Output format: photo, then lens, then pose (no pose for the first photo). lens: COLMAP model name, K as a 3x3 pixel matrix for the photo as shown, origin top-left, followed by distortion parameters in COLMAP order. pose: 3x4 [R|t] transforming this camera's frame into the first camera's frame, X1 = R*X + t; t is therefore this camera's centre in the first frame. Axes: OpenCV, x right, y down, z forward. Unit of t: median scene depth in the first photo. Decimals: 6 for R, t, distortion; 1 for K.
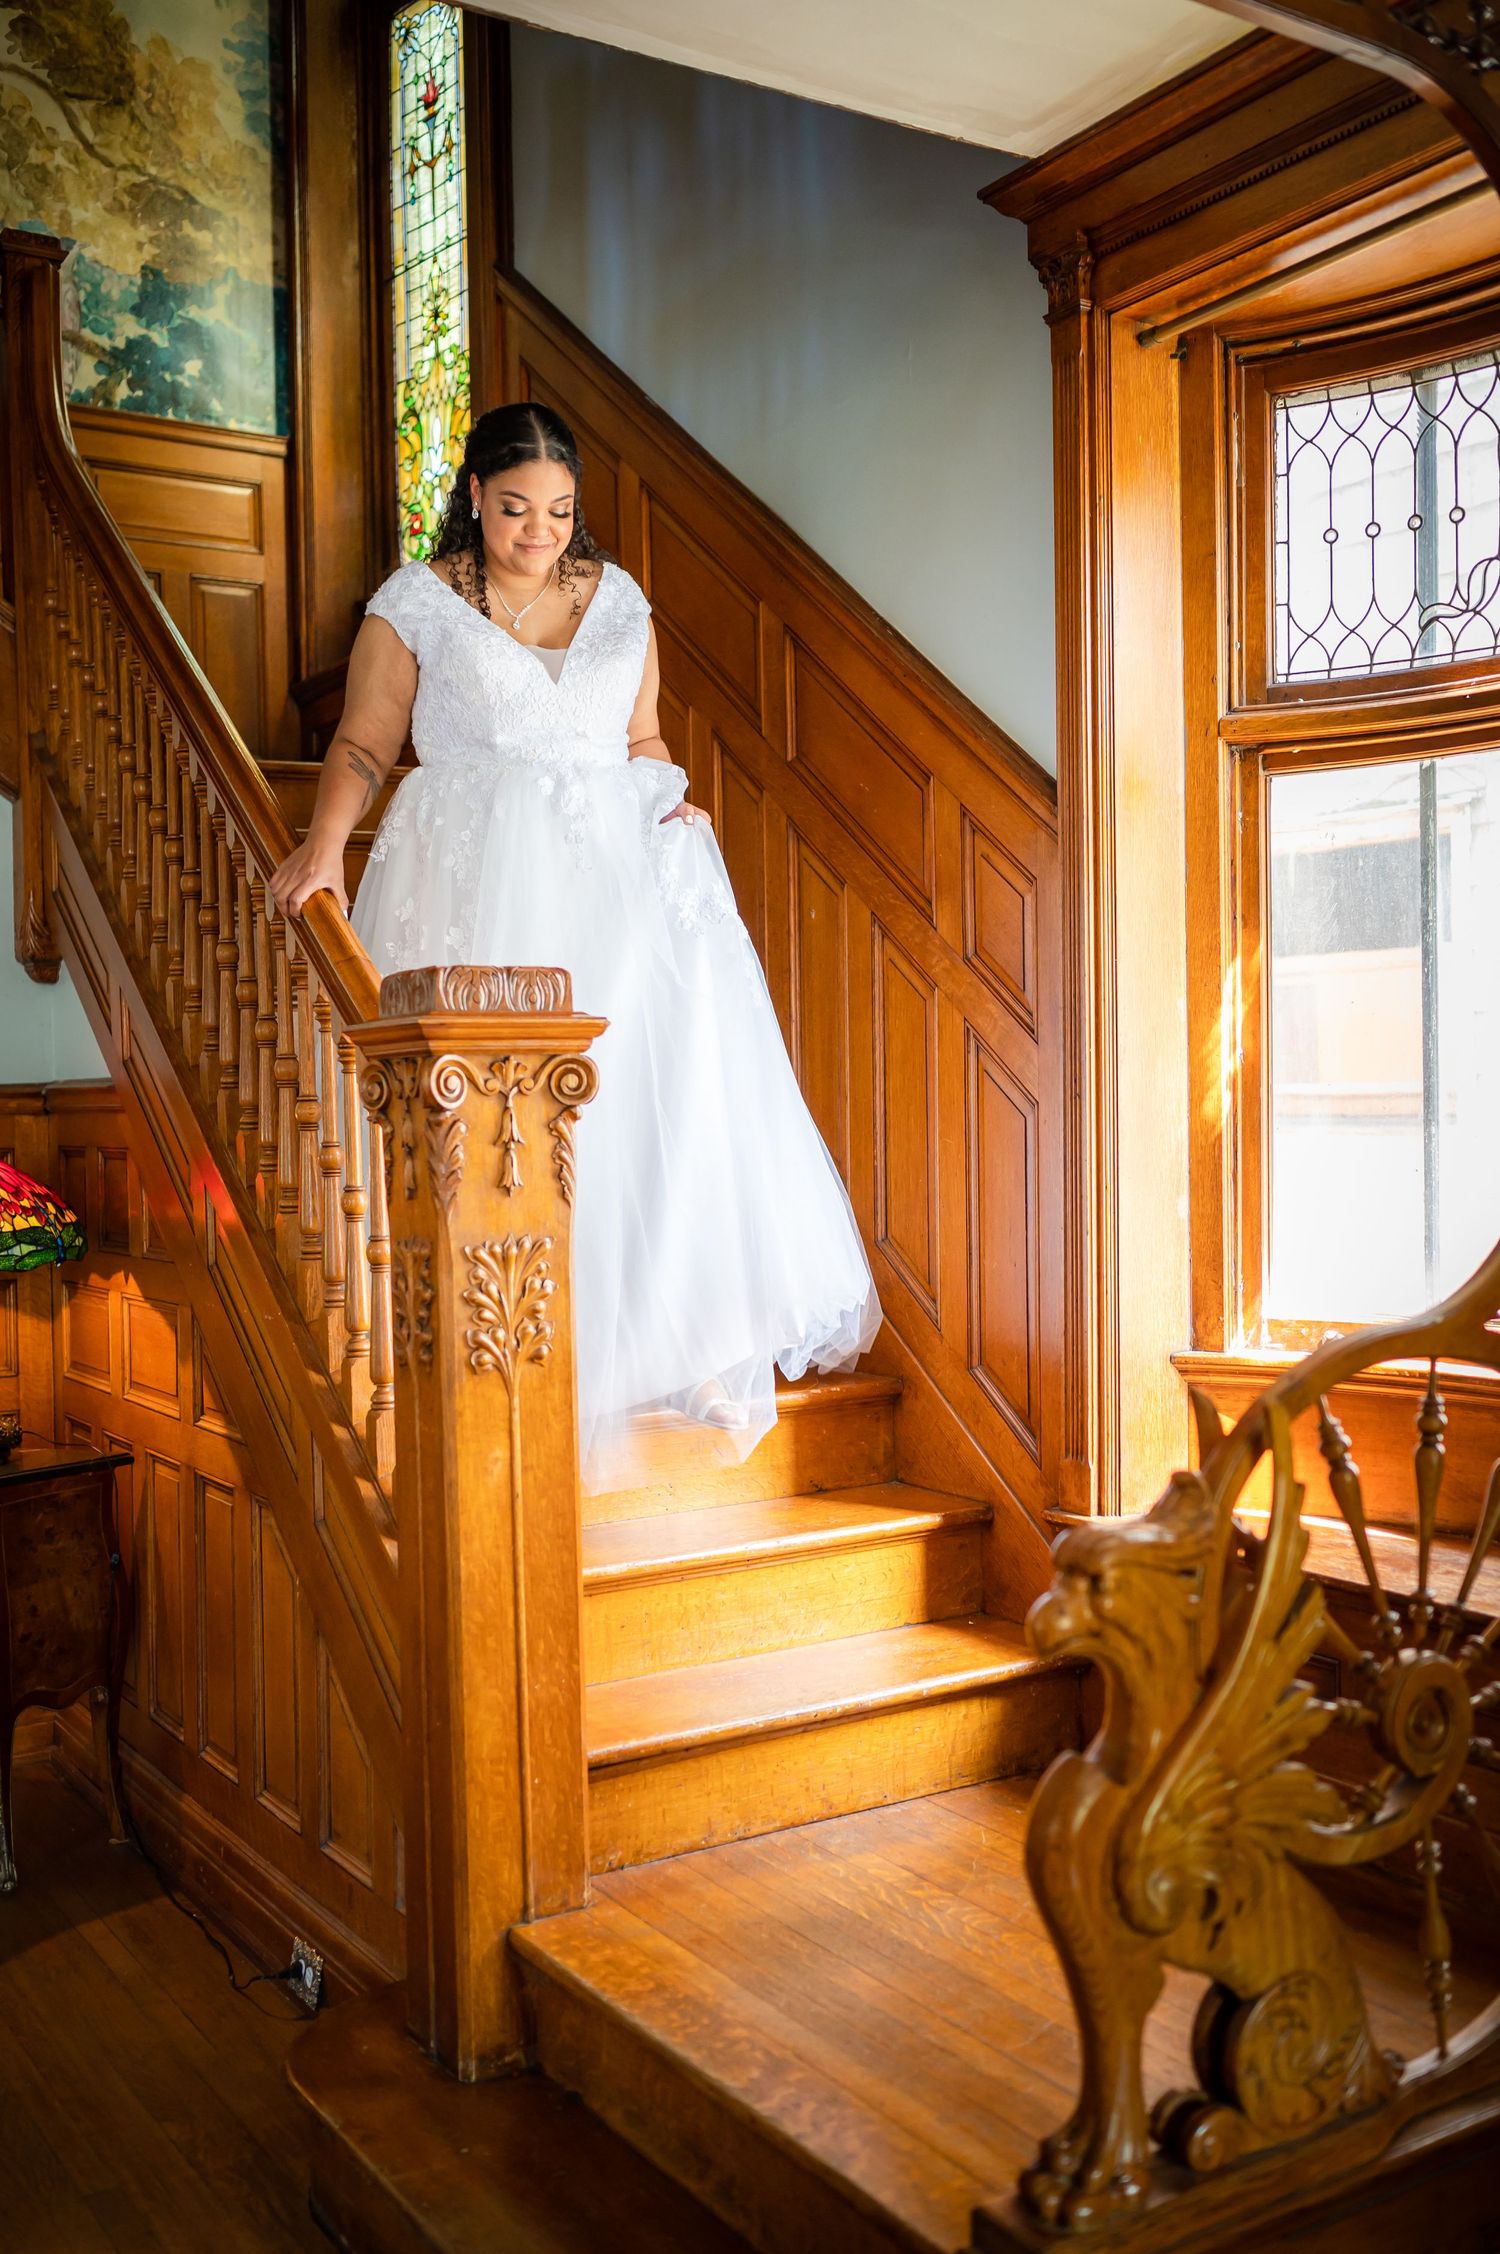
lens RADIAL K [[2156.3, 0, 750.1], [0, 2156.3, 1129.0], [0, 0, 1]] dist [-0.015151, 0.000000]
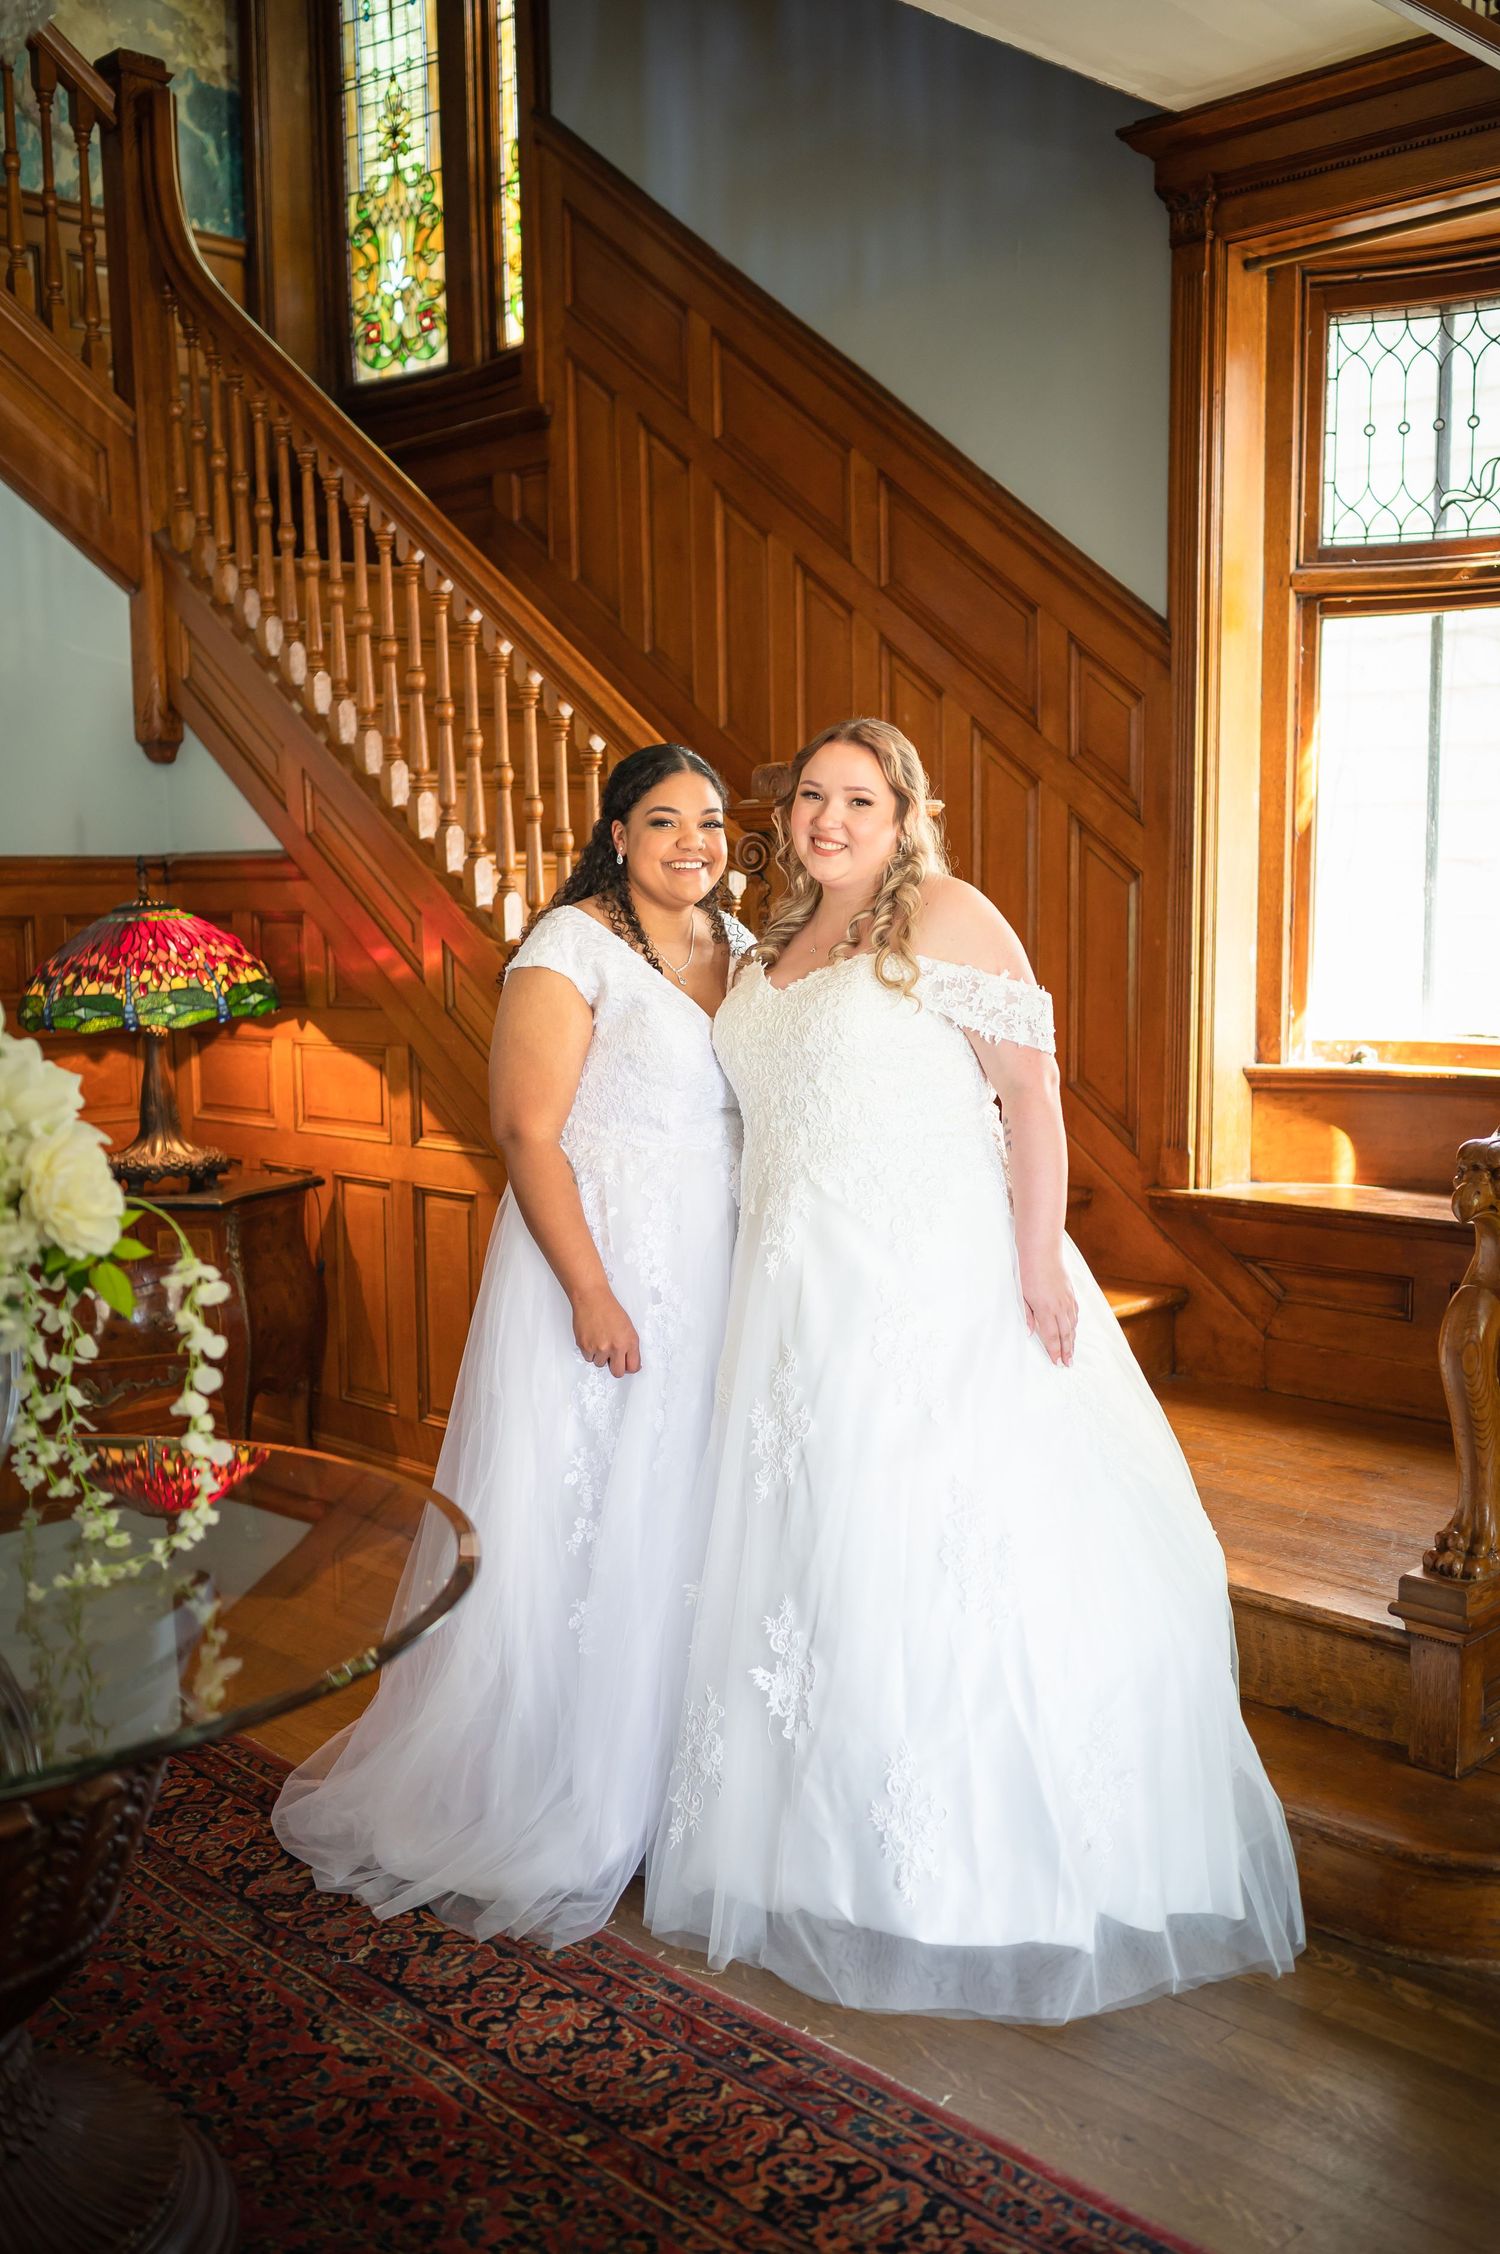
lens RADIAL K [[2156.3, 0, 751.1], [0, 2156.3, 1131.2], [0, 0, 1]] dist [-0.015151, 0.000000]
pose [[0.976773, -0.019511, 0.213385, -0.354275], [-0.001453, 0.995220, 0.097647, 0.015141], [-0.214271, -0.095689, 0.972076, -0.198608]]
